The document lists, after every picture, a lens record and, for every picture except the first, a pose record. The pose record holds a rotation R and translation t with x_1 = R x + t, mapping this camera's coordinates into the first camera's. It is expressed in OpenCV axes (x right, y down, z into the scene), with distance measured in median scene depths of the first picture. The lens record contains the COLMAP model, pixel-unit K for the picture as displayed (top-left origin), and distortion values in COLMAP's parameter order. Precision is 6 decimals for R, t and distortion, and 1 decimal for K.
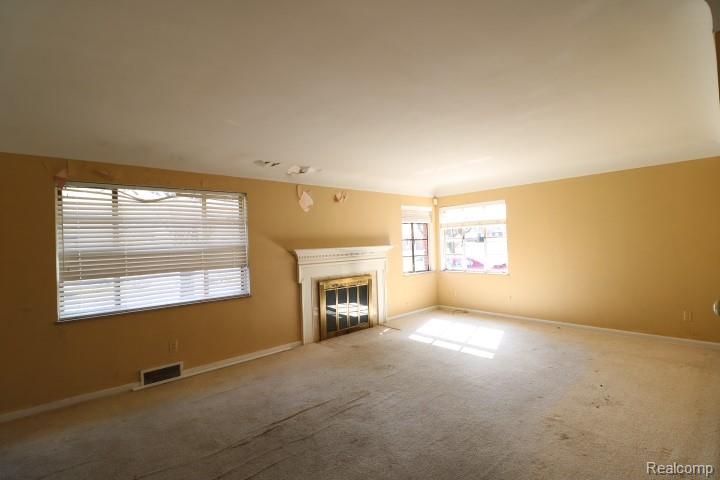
lens RADIAL K [[329.1, 0, 364.8], [0, 329.1, 241.2], [0, 0, 1]] dist [-0.004291, -0.000171]
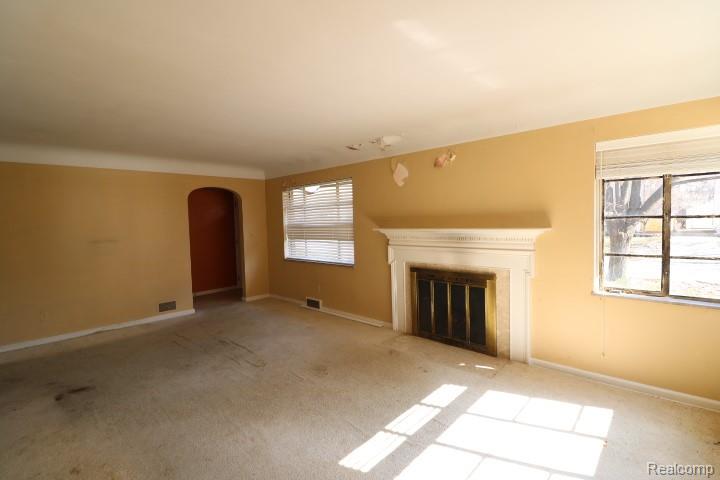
lens RADIAL K [[329.1, 0, 359.7], [0, 329.1, 237.4], [0, 0, 1]] dist [-0.004291, -0.000171]
pose [[0.094879, 0.081051, -0.992184, 0.727276], [0.022406, 0.996254, 0.083526, -0.029718], [0.995237, -0.030156, 0.092708, 0.835304]]
